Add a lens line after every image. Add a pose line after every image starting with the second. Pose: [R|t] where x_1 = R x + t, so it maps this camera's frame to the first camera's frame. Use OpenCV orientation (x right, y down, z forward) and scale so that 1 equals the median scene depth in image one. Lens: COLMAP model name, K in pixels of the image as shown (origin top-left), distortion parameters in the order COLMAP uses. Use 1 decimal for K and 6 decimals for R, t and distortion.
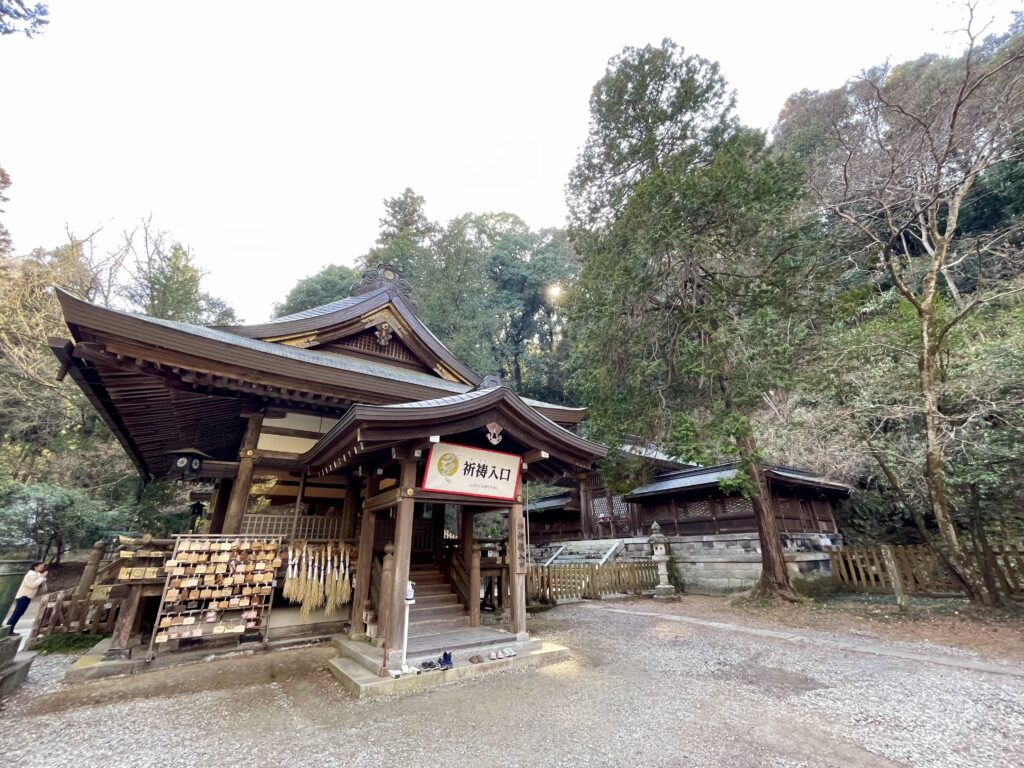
lens RADIAL K [[408.6, 0, 512.0], [0, 408.6, 384.0], [0, 0, 1]] dist [-0.013199, -0.000057]
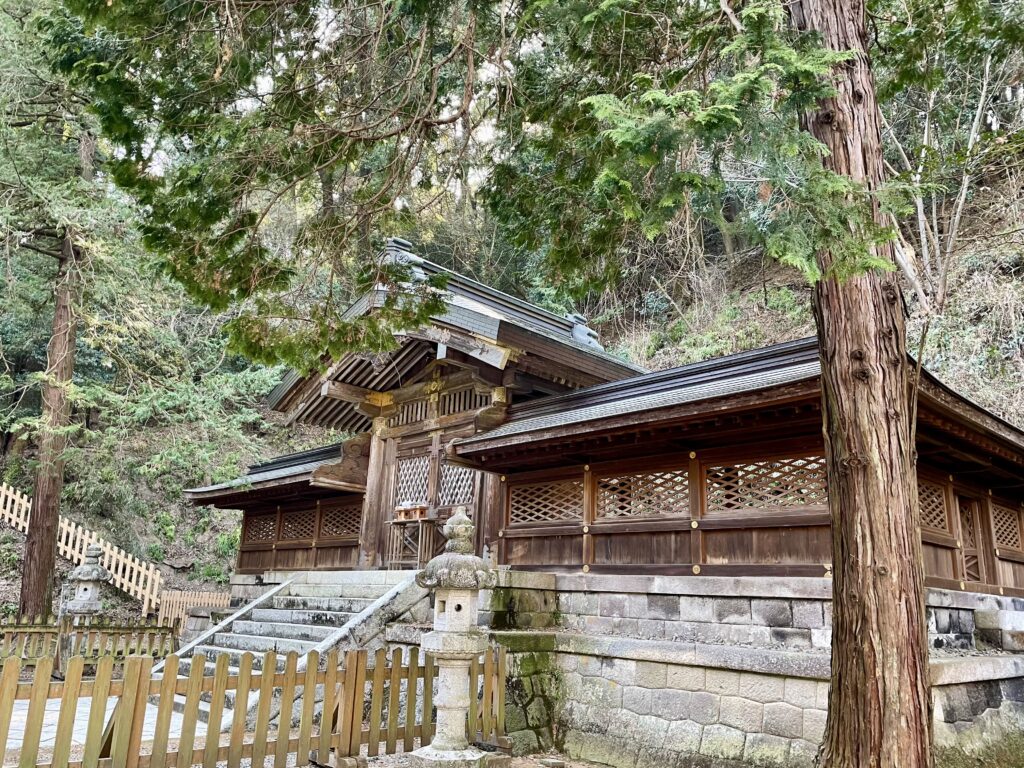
lens RADIAL K [[741.9, 0, 513.3], [0, 741.9, 404.9], [0, 0, 1]] dist [0.091364, -0.121120]
pose [[0.987948, 0.091487, 0.124854, 0.284993], [-0.107901, 0.985392, 0.131755, 0.183355], [-0.110977, -0.143639, 0.983388, 0.476125]]
